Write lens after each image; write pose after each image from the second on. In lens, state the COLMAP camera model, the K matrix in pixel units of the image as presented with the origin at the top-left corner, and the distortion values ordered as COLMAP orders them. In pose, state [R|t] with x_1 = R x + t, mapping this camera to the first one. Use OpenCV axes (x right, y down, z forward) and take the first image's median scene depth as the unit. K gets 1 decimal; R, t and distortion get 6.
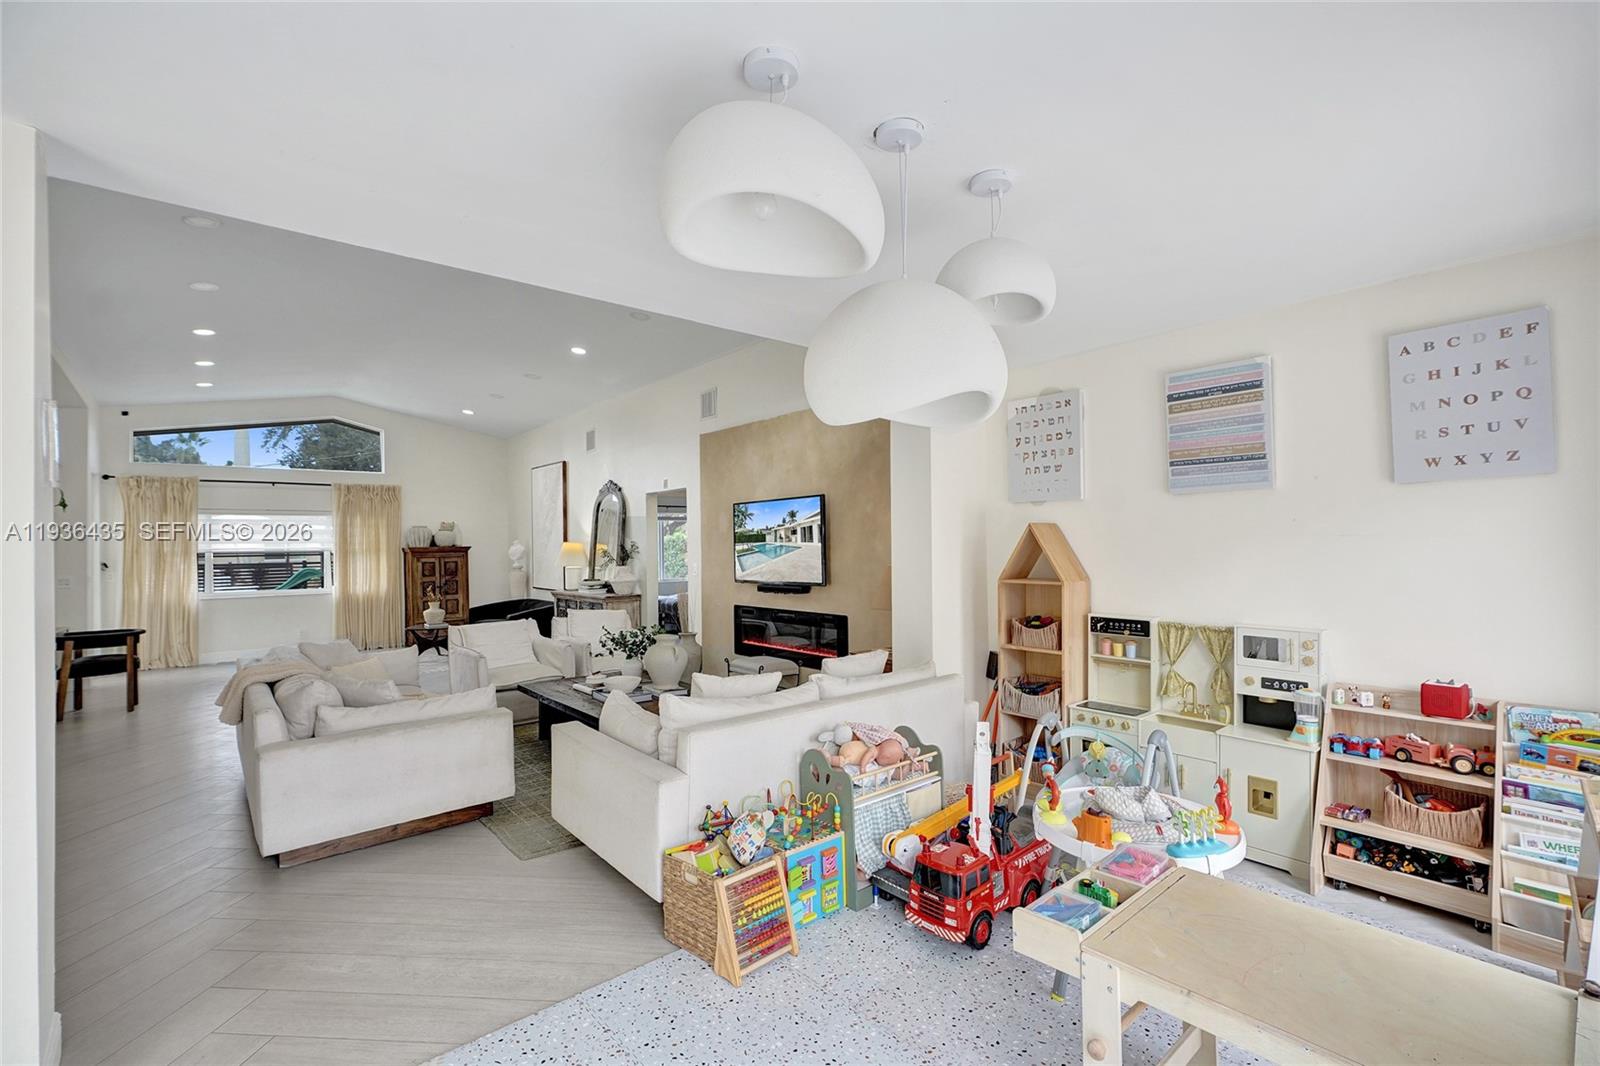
lens RADIAL K [[729.9, 0, 787.2], [0, 729.9, 538.2], [0, 0, 1]] dist [-0.003054, 0.005277]
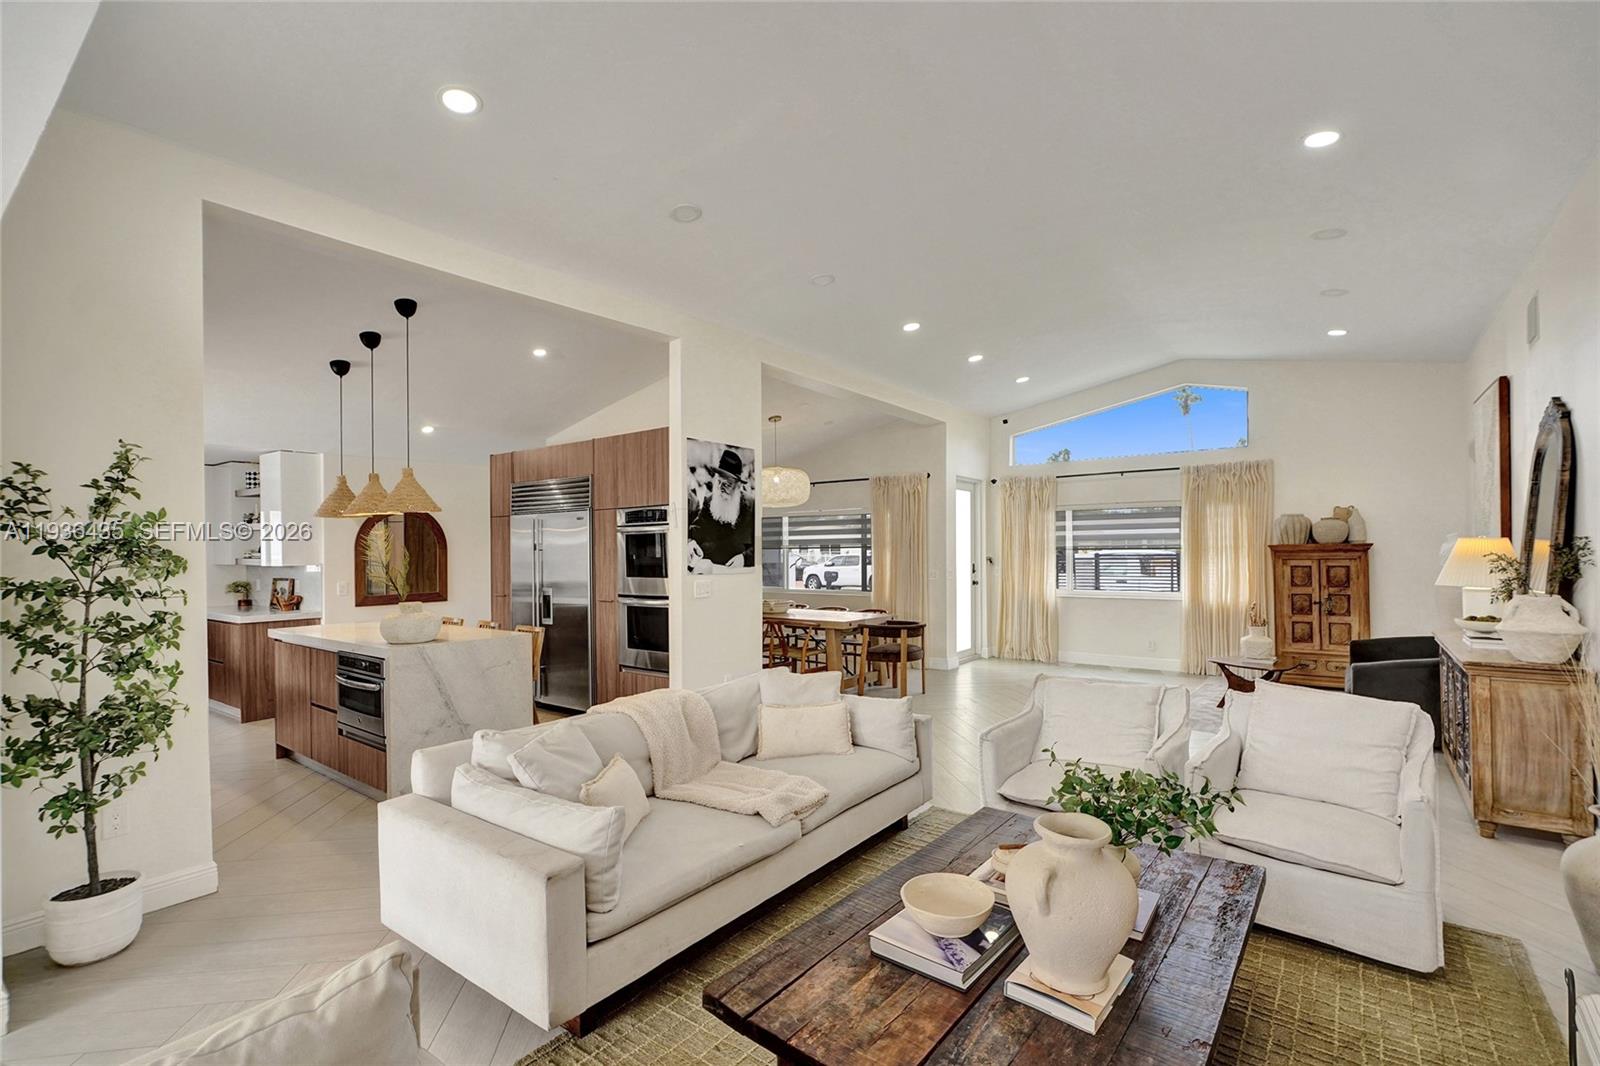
lens RADIAL K [[729.9, 0, 783.2], [0, 729.9, 546.8], [0, 0, 1]] dist [-0.003054, 0.005277]
pose [[0.241151, 0.005216, -0.970474, 0.065661], [0.011481, 0.999900, 0.008227, 0.003321], [0.970420, -0.013126, 0.241067, 0.362262]]
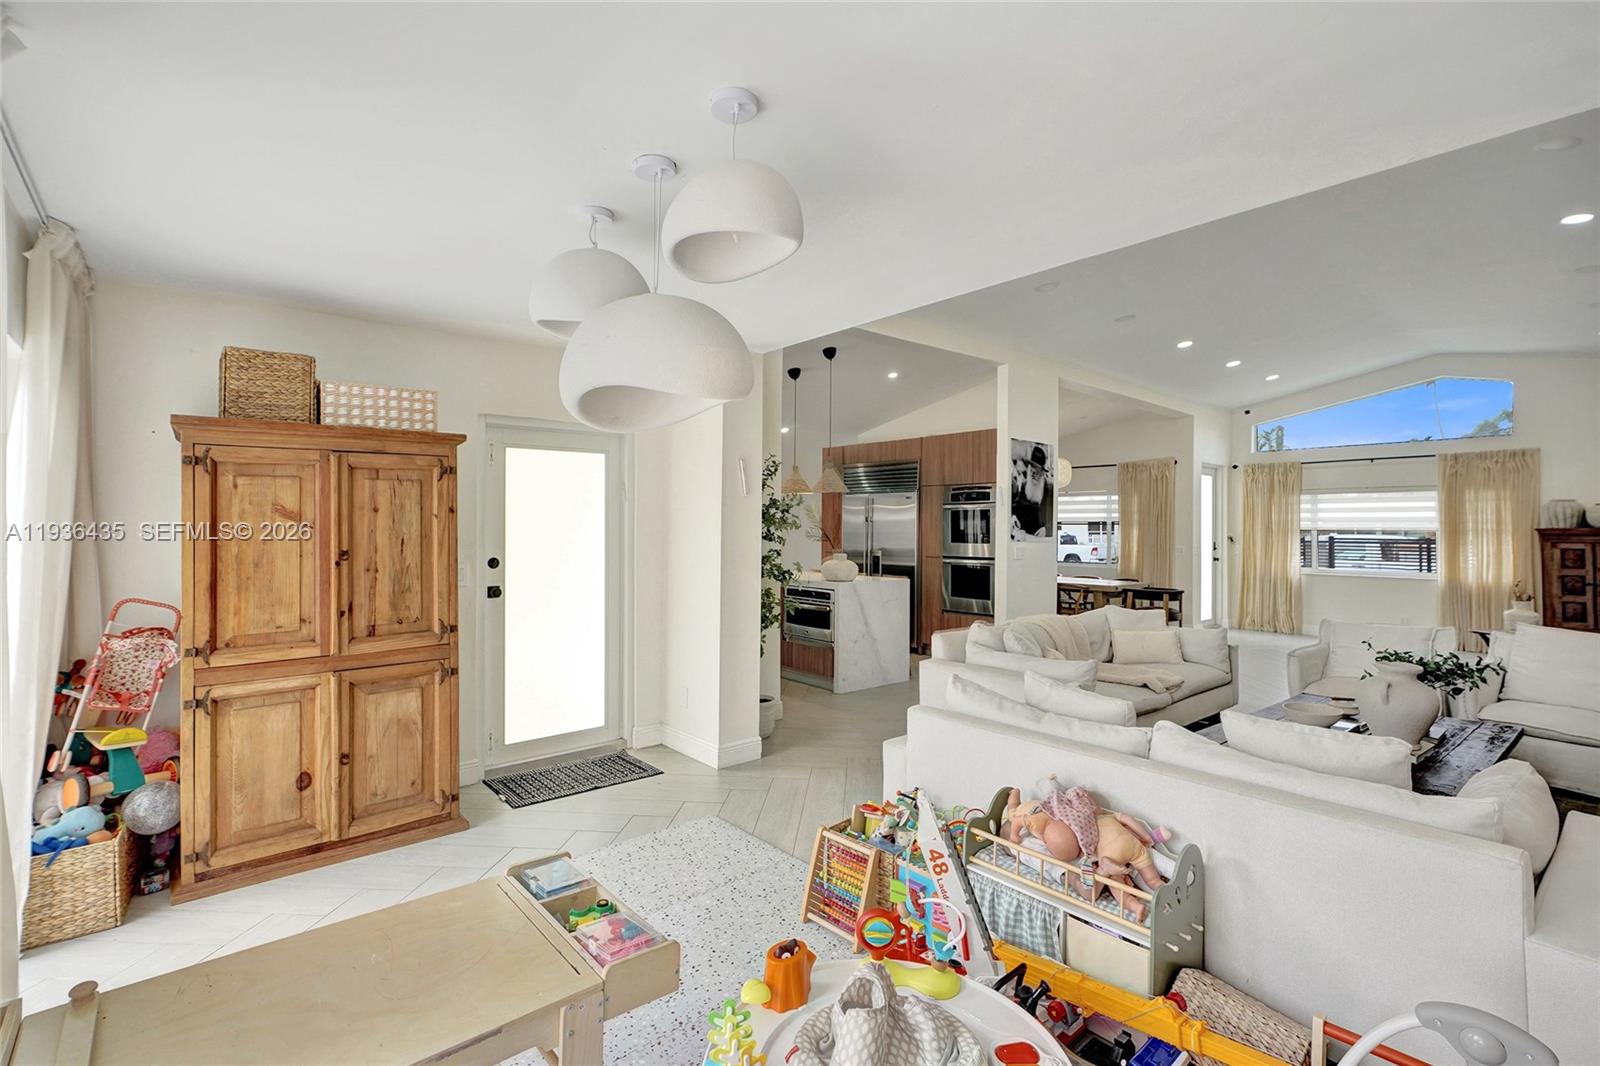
lens RADIAL K [[729.9, 0, 795.0], [0, 729.9, 510.4], [0, 0, 1]] dist [-0.003054, 0.005277]
pose [[0.033778, -0.013217, -0.999342, 0.224363], [-0.004303, 0.999901, -0.013370, 0.007643], [0.999420, 0.004752, 0.033718, 0.197641]]
